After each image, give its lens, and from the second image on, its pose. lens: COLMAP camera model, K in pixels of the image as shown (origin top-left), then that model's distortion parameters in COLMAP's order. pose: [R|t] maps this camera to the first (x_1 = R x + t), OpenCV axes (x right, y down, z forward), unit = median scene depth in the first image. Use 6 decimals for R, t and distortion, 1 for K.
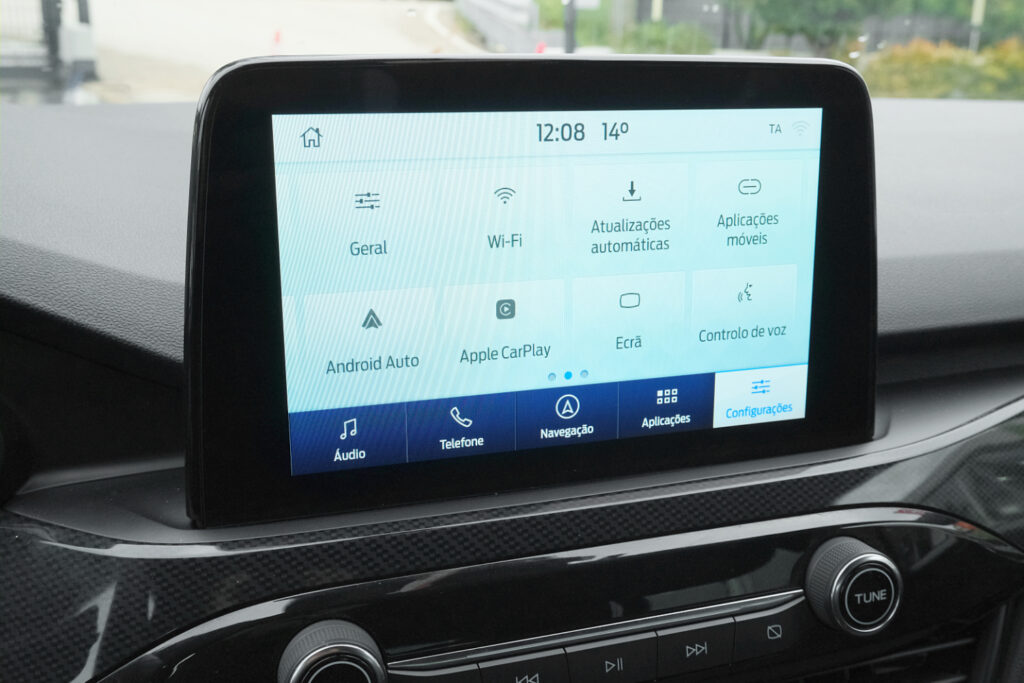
lens RADIAL K [[1062.0, 0, 514.0], [0, 1062.0, 342.3], [0, 0, 1]] dist [-0.010758, 0.000000]
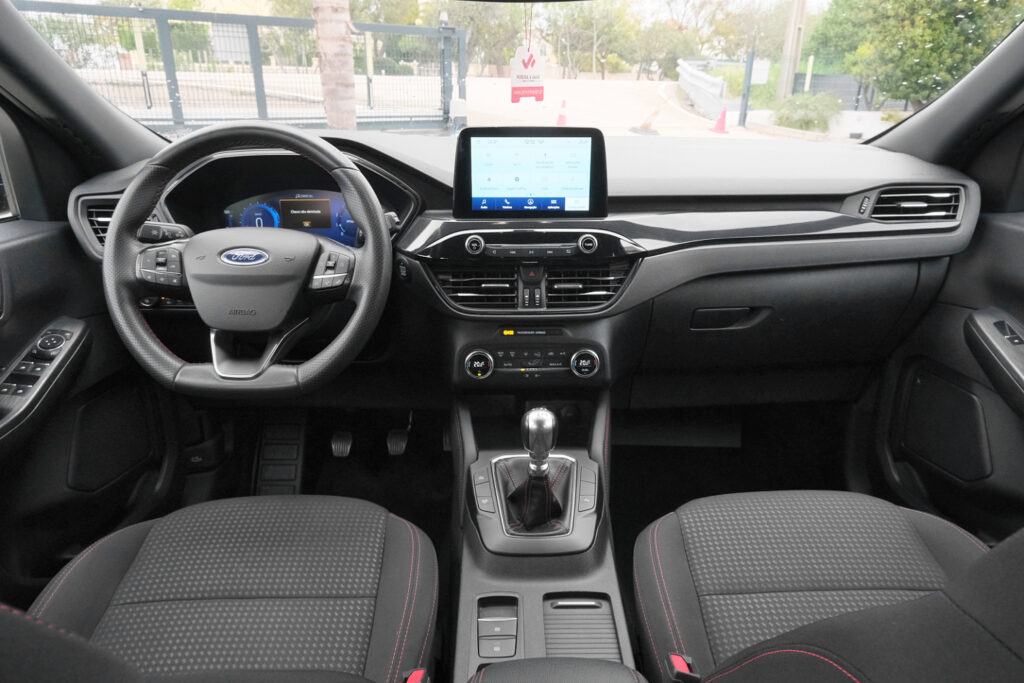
lens RADIAL K [[643.8, 0, 510.3], [0, 643.8, 345.7], [0, 0, 1]] dist [-0.011092, 0.000636]
pose [[0.953616, 0.098493, -0.284457, 0.835271], [-0.074692, 0.992826, 0.093368, 0.432281], [0.291612, -0.067791, 0.954131, -1.787072]]
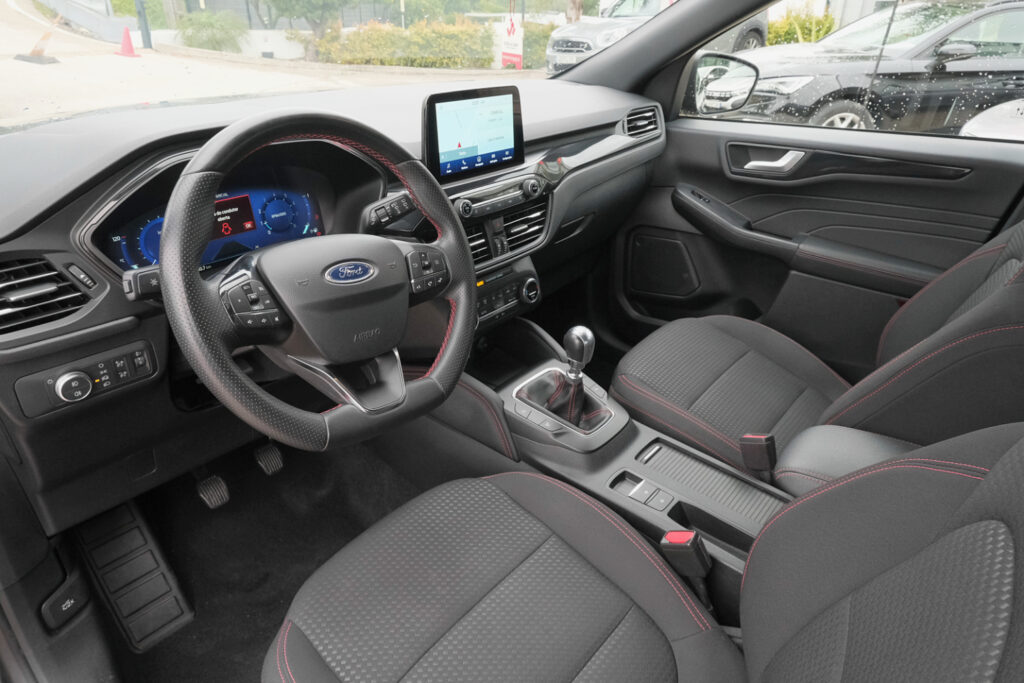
lens RADIAL K [[643.8, 0, 508.5], [0, 643.8, 347.1], [0, 0, 1]] dist [-0.011092, 0.000636]
pose [[0.846585, -0.247116, 0.471410, -1.494420], [0.148306, 0.960130, 0.236971, 0.213738], [-0.511175, -0.130703, 0.849480, -1.794742]]
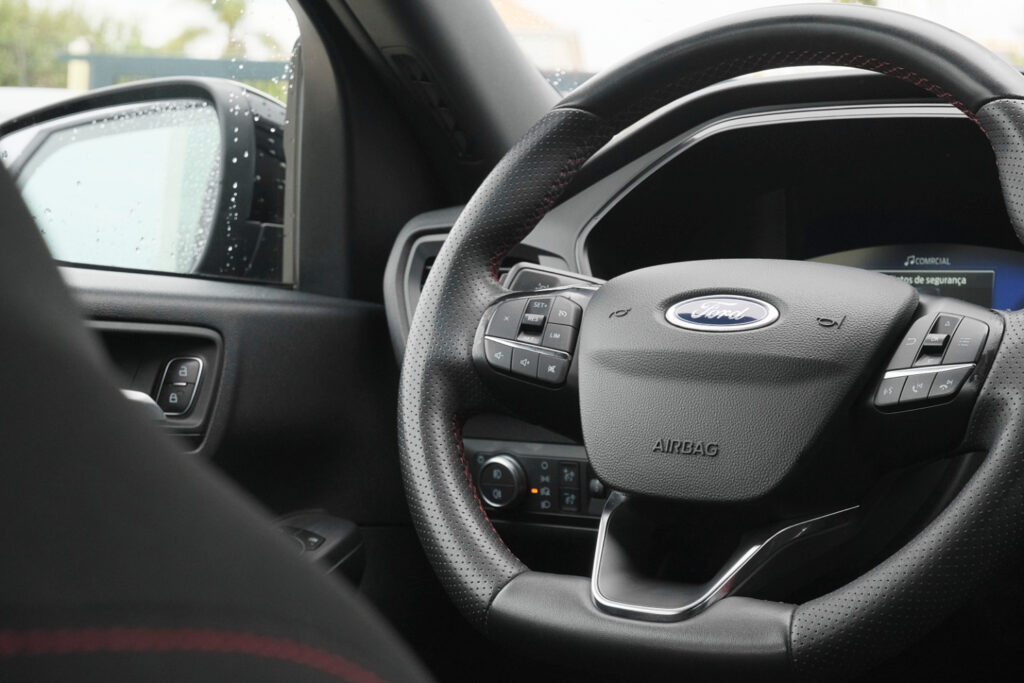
lens RADIAL K [[2005.5, 0, 512.5], [0, 2005.5, 343.5], [0, 0, 1]] dist [-0.151218, 0.000000]
pose [[0.637793, 0.019597, -0.769959, 1.173081], [-0.237299, 0.956046, -0.172233, 1.014602], [0.732741, 0.292560, 0.614410, -1.704207]]
